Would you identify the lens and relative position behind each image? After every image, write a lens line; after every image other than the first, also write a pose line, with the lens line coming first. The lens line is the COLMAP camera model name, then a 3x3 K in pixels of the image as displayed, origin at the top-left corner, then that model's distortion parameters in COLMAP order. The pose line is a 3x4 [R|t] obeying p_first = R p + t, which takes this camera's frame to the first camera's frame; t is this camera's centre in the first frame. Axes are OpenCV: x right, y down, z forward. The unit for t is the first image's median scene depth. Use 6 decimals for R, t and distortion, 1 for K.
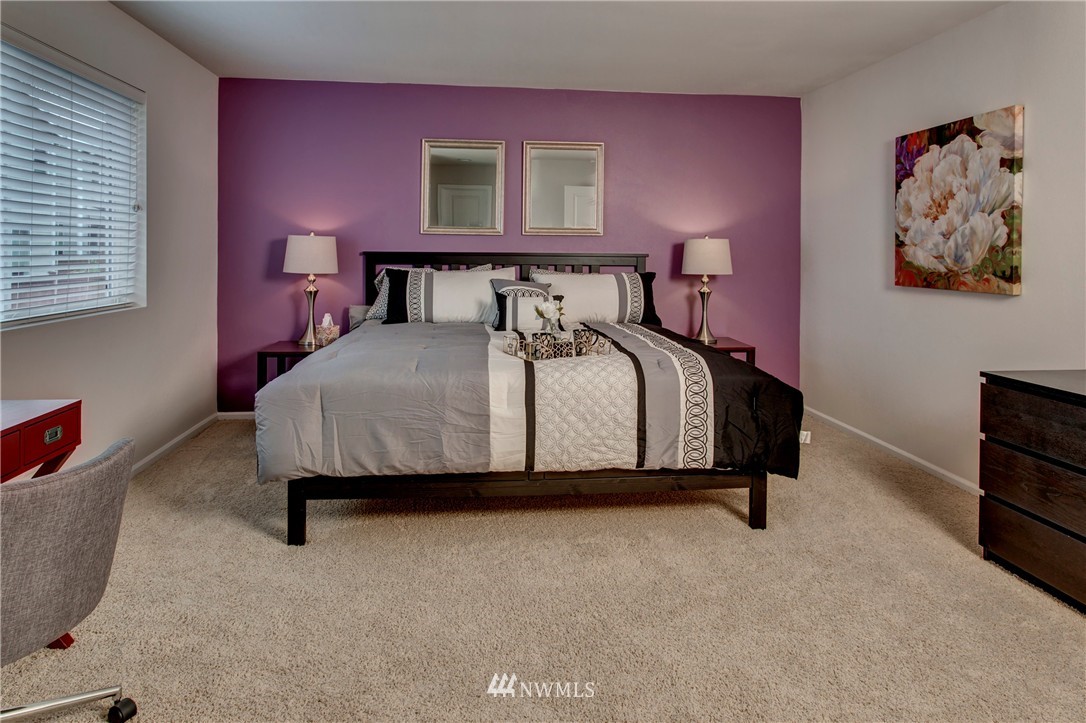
lens RADIAL K [[653.7, 0, 543.0], [0, 653.7, 361.5], [0, 0, 1]] dist [-0.000718, -0.000316]
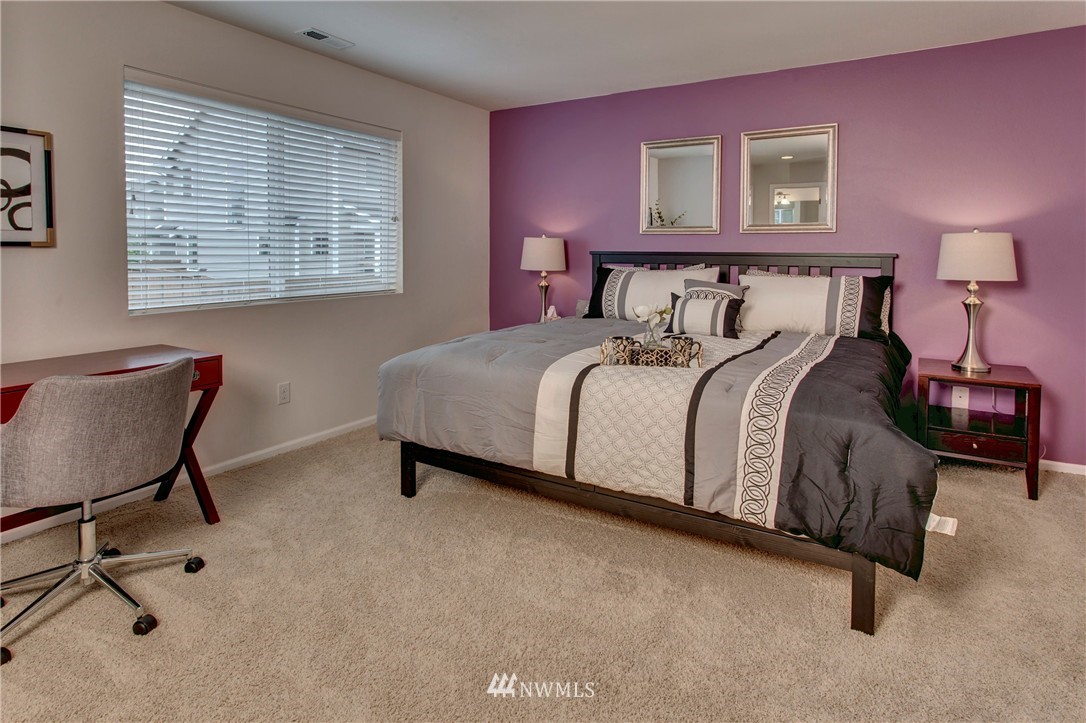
lens RADIAL K [[592.1, 0, 542.7], [0, 592.1, 342.0], [0, 0, 1]] dist [-0.000412, 0.000951]
pose [[0.797084, 0.088479, -0.597352, 0.434194], [-0.098319, 0.995023, 0.016188, -0.040875], [0.595811, 0.045828, 0.801816, 0.264415]]
